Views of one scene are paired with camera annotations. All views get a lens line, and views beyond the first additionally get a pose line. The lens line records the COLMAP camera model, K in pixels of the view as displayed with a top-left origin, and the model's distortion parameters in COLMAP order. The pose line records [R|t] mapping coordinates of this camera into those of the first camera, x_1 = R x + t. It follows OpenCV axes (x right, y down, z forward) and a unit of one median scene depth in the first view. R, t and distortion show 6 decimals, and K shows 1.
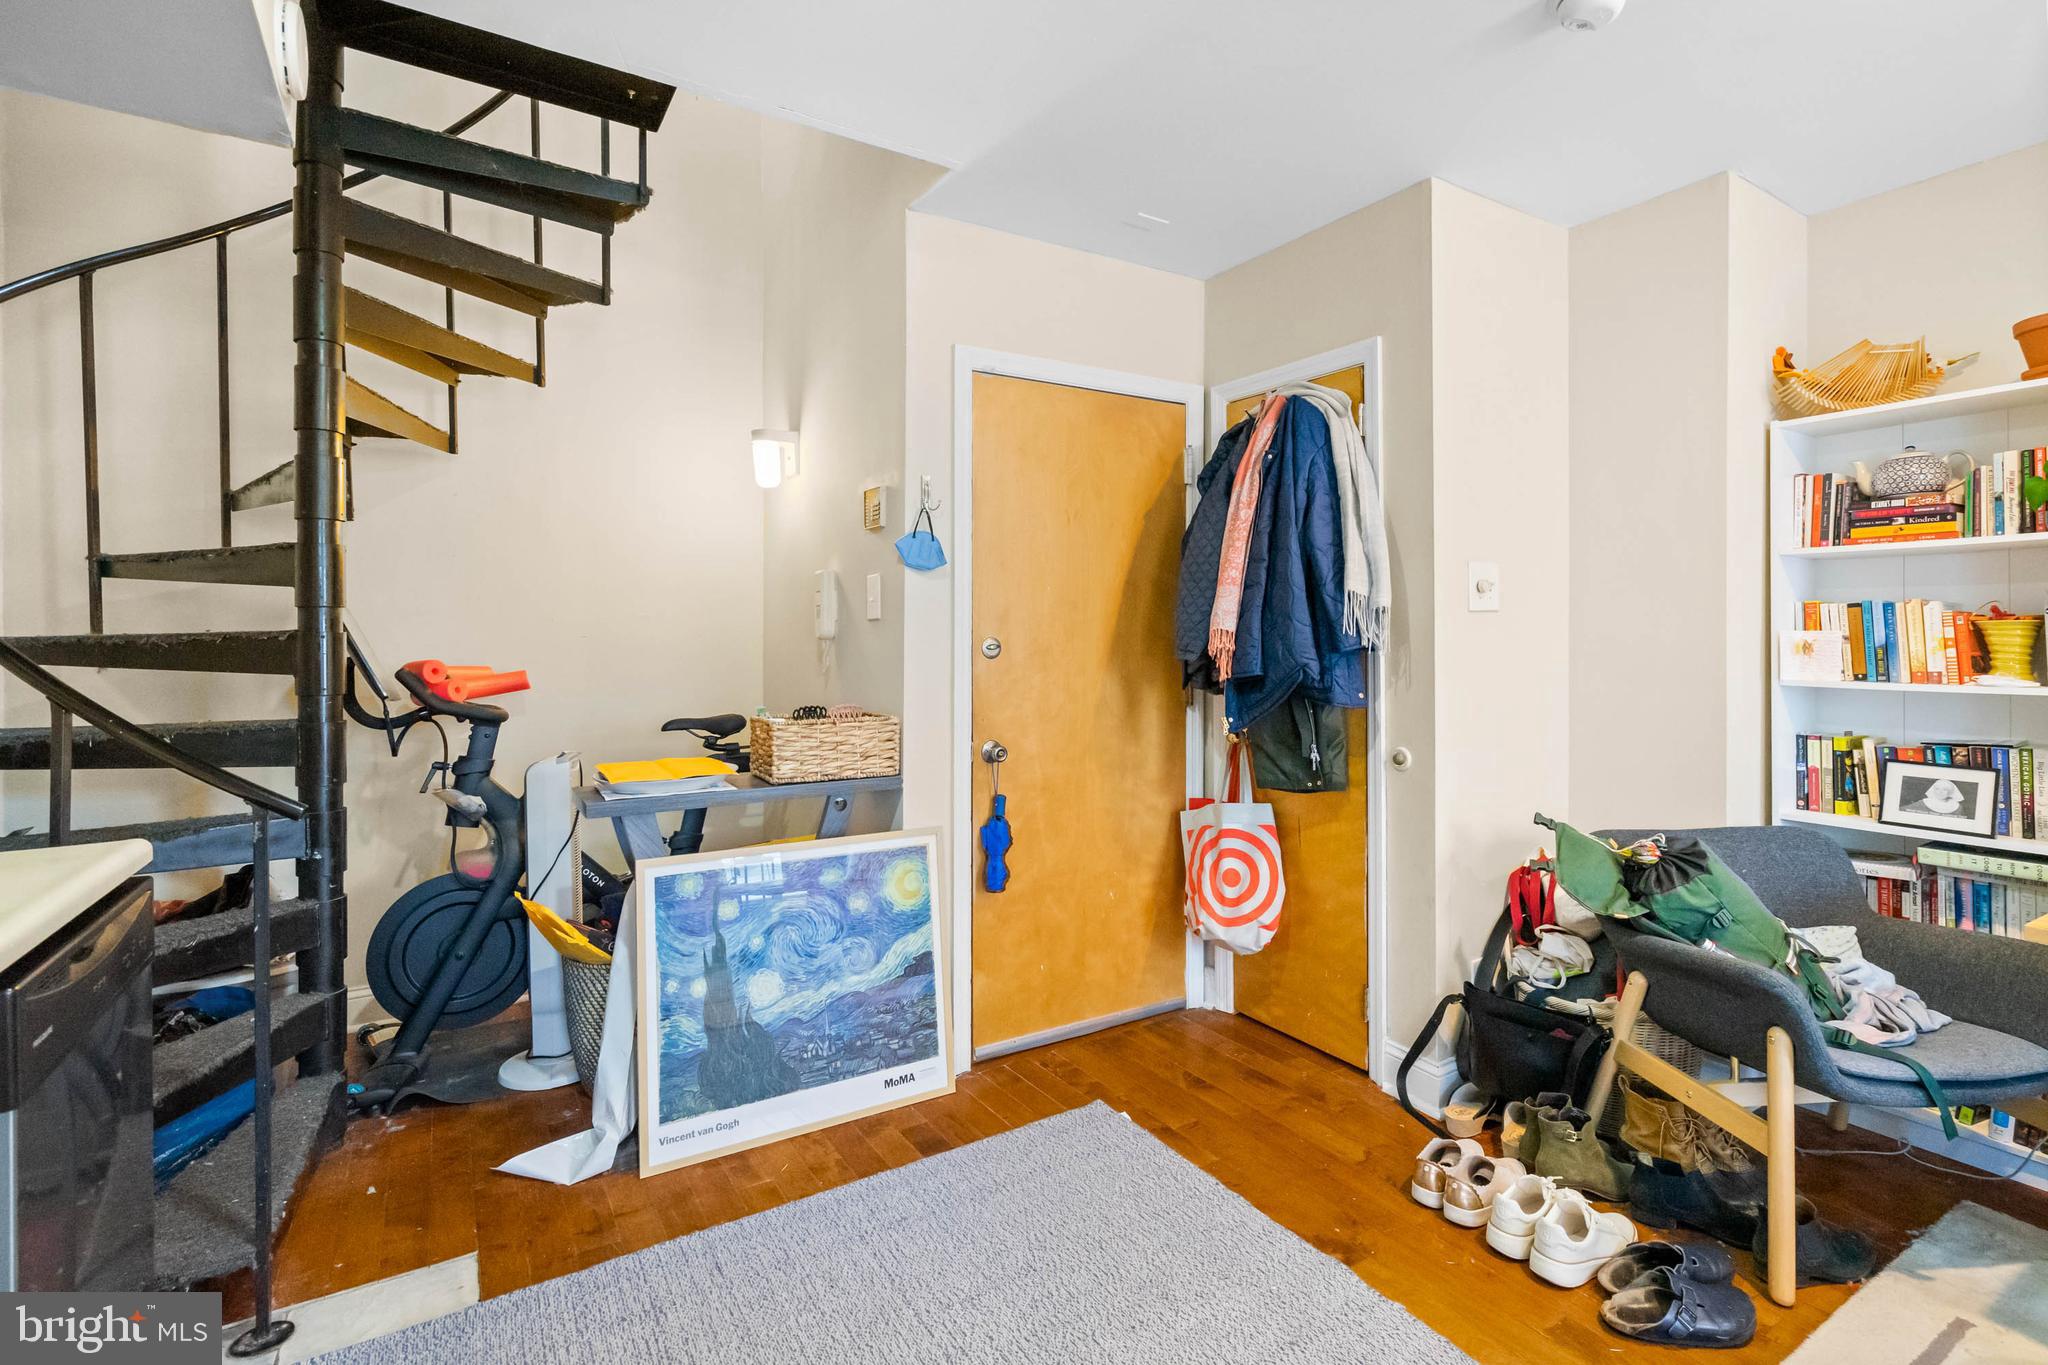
lens RADIAL K [[933.0, 0, 1031.0], [0, 933.0, 642.1], [0, 0, 1]] dist [0.002263, 0.000830]
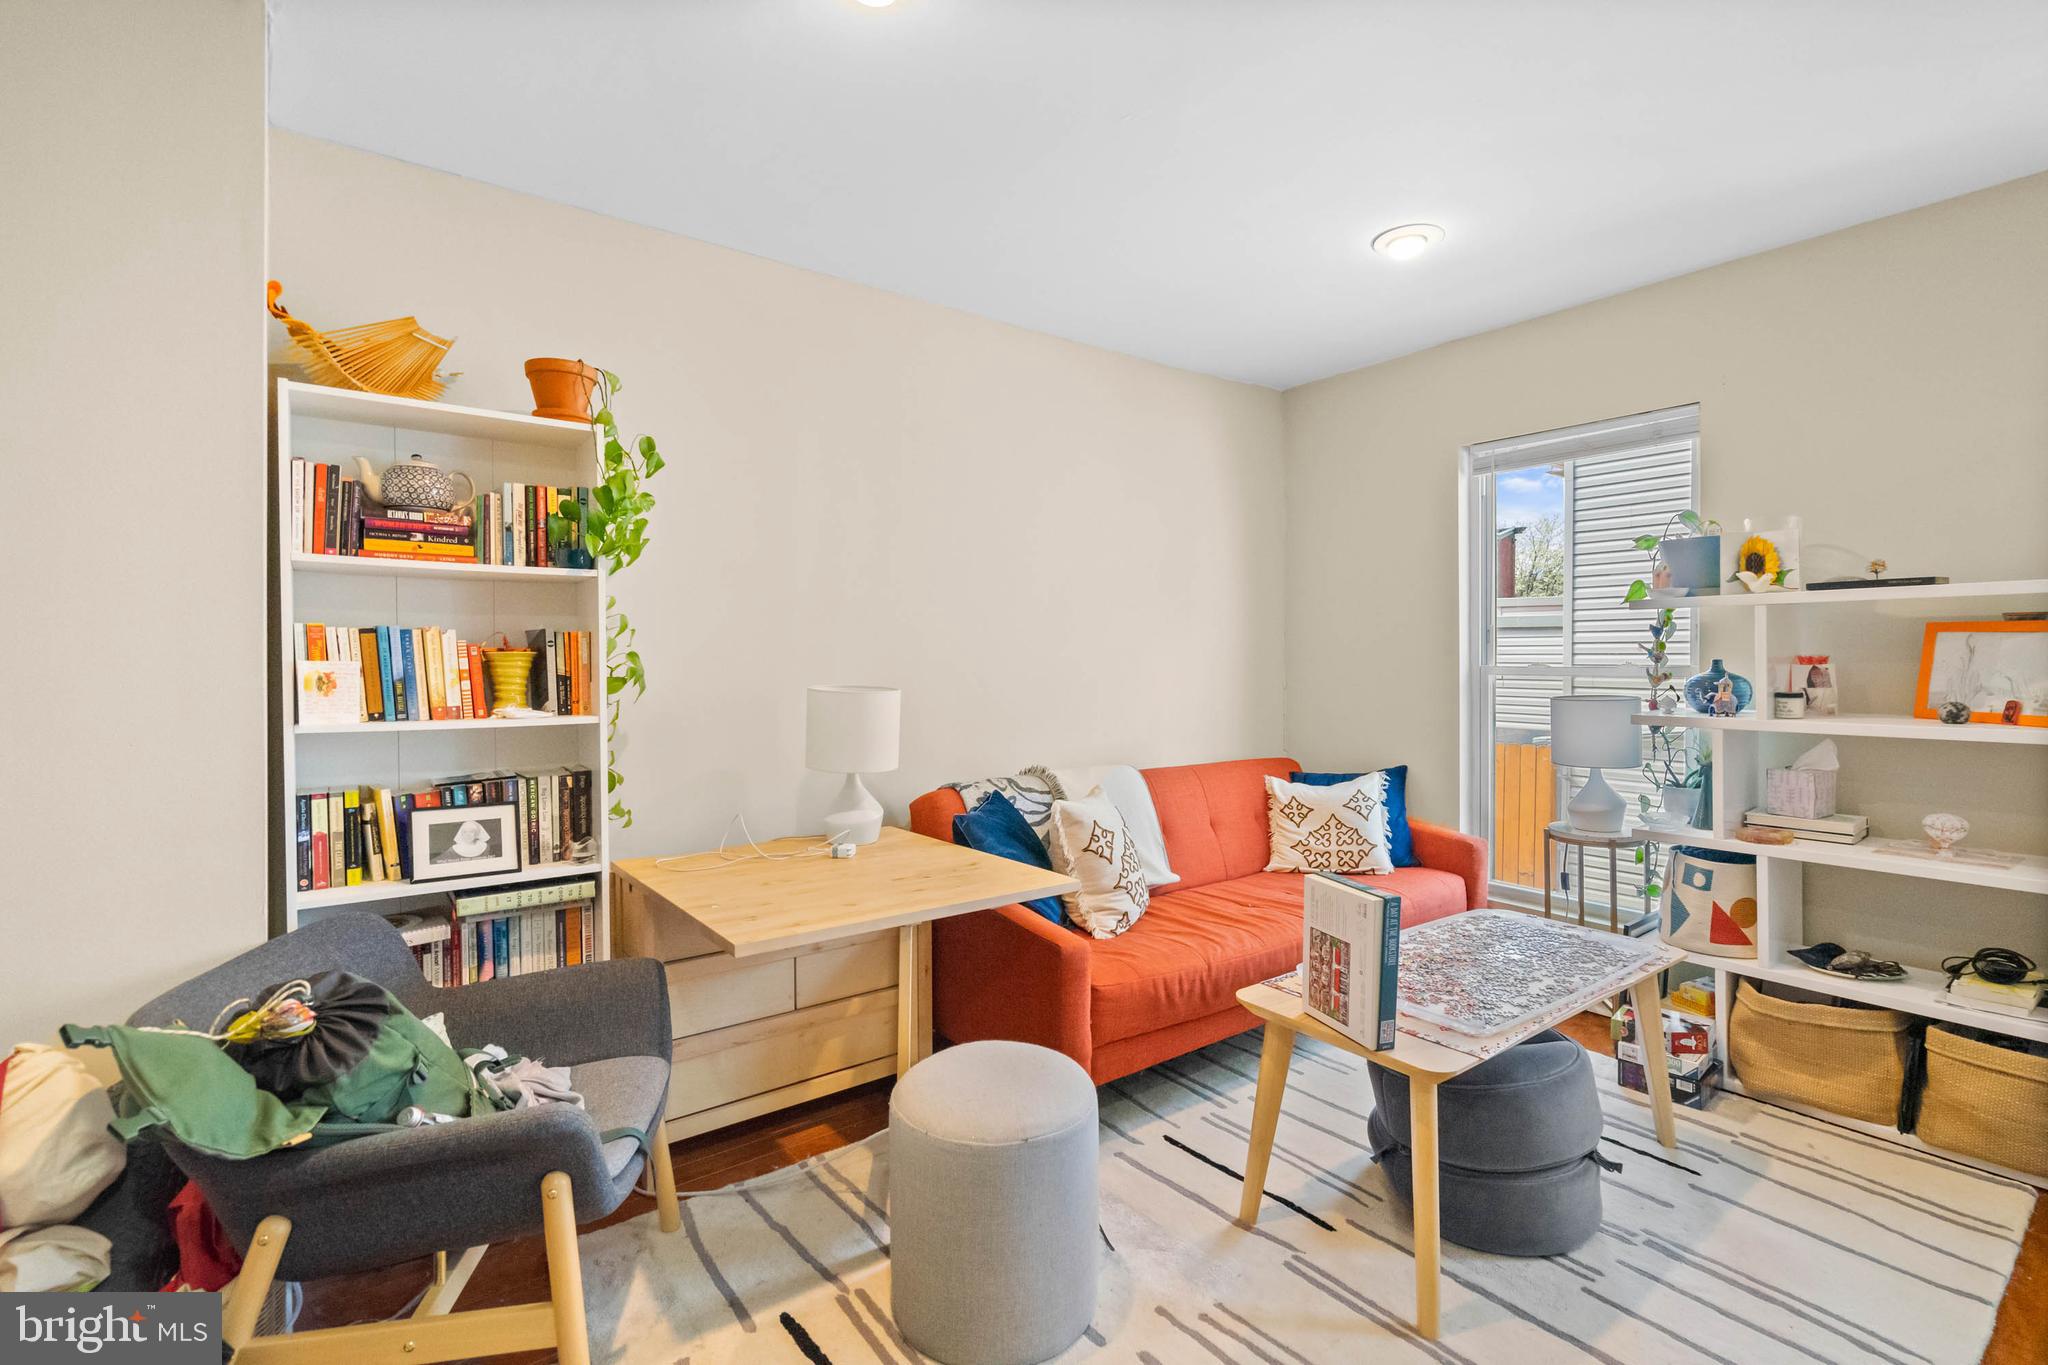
lens RADIAL K [[933.0, 0, 1031.3], [0, 933.0, 676.3], [0, 0, 1]] dist [0.002263, 0.000830]
pose [[-0.114279, -0.017179, 0.993300, -0.013886], [0.001780, 0.999845, 0.017497, -0.012864], [-0.993447, 0.003768, -0.114231, 0.534006]]
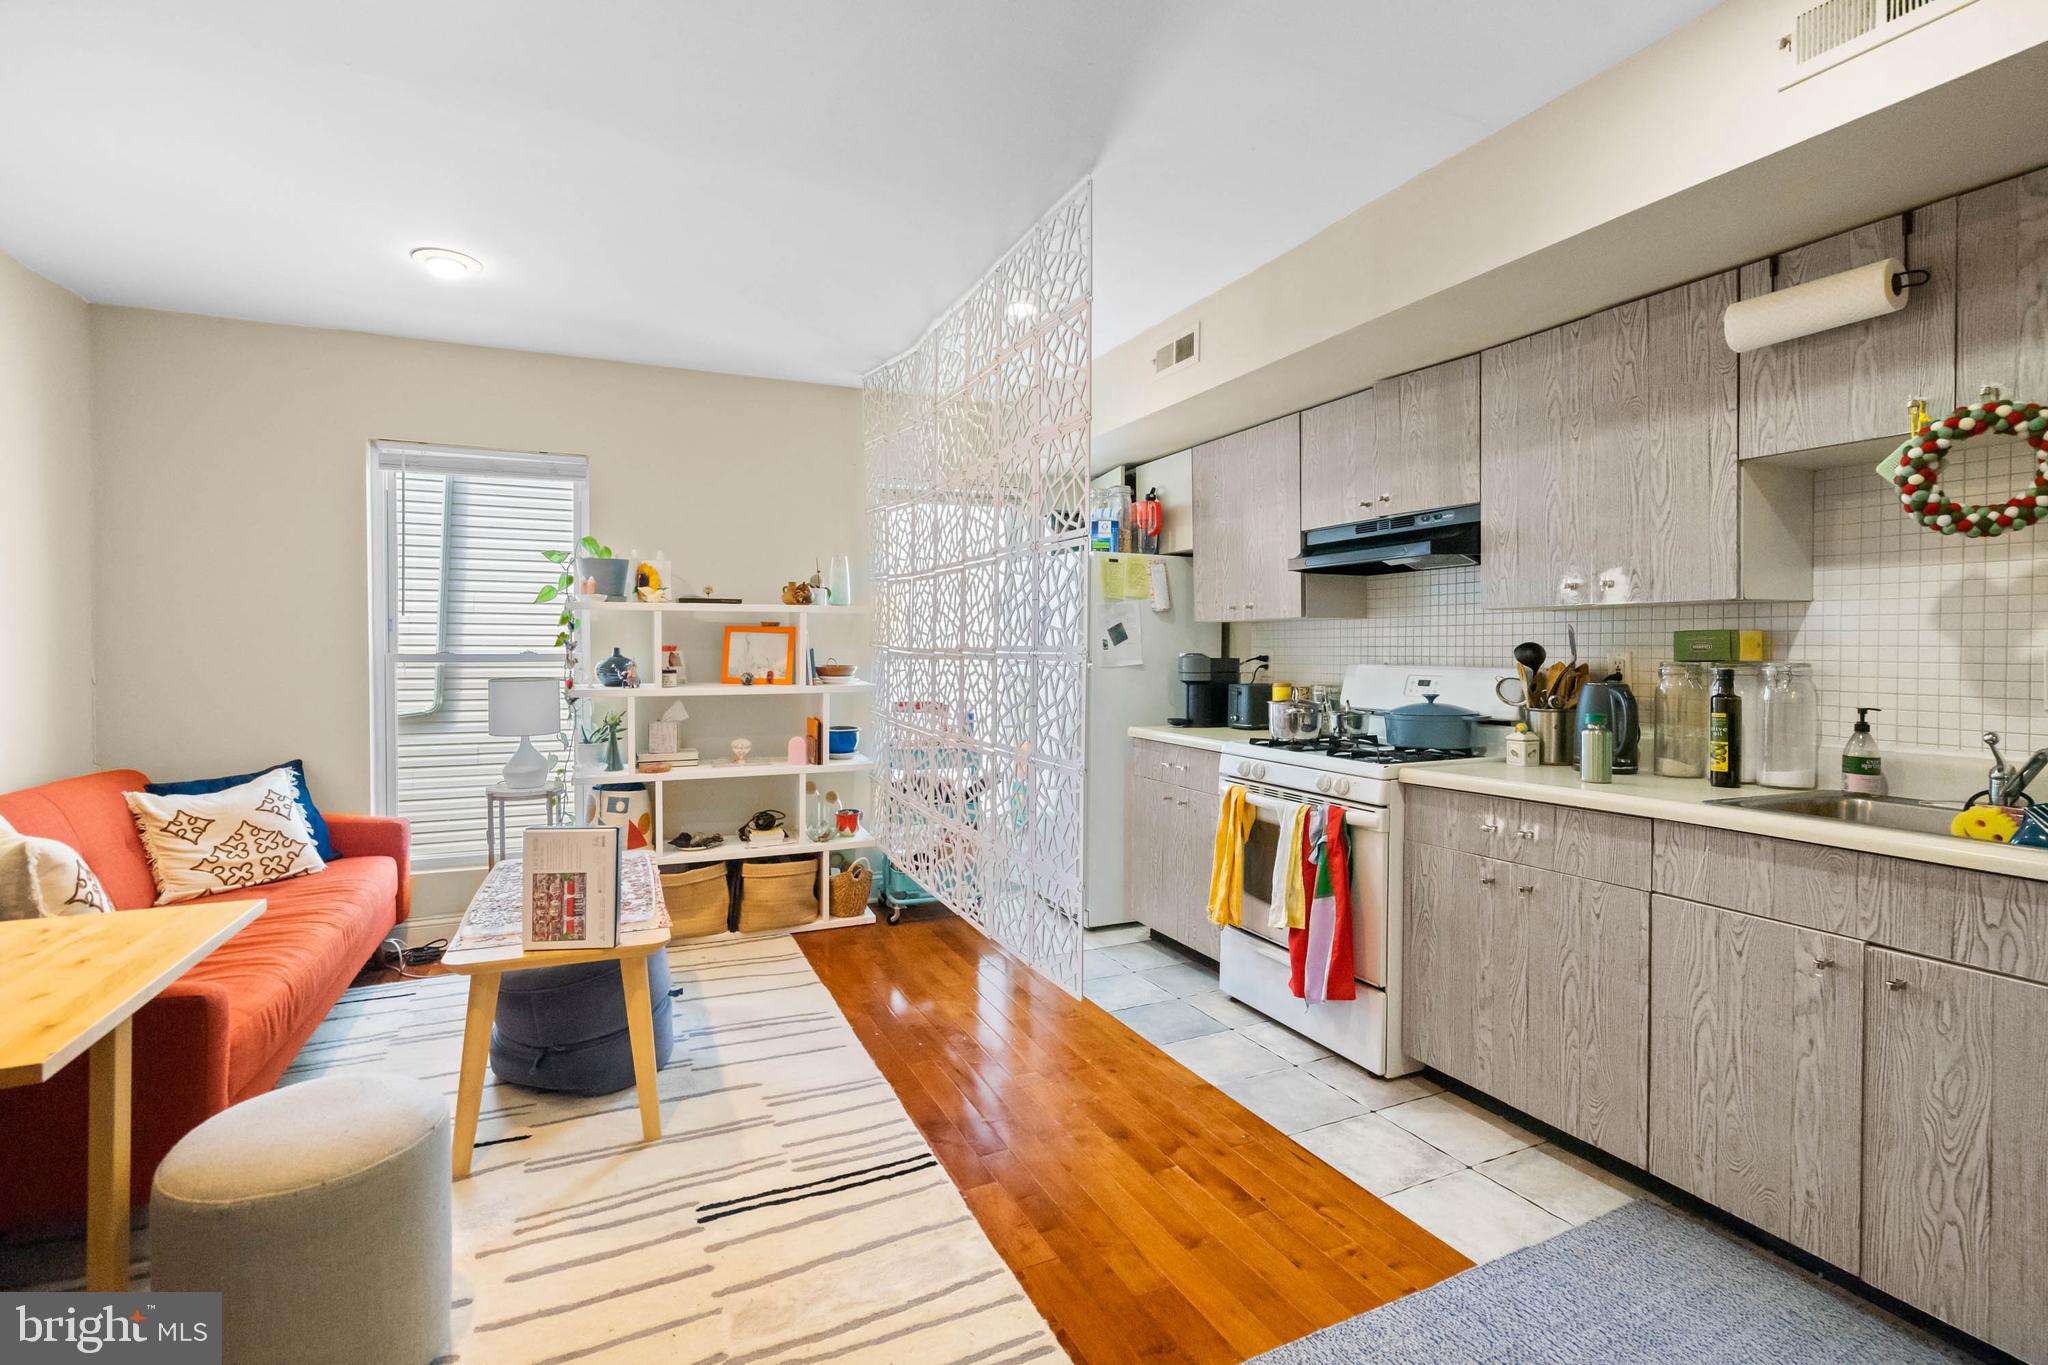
lens RADIAL K [[933.0, 0, 1026.4], [0, 933.0, 664.9], [0, 0, 1]] dist [0.002263, 0.000830]
pose [[-0.993288, -0.000829, 0.115666, 0.185198], [0.000882, 0.999891, 0.014737, -0.003870], [-0.115665, 0.014740, -0.993179, 1.171371]]
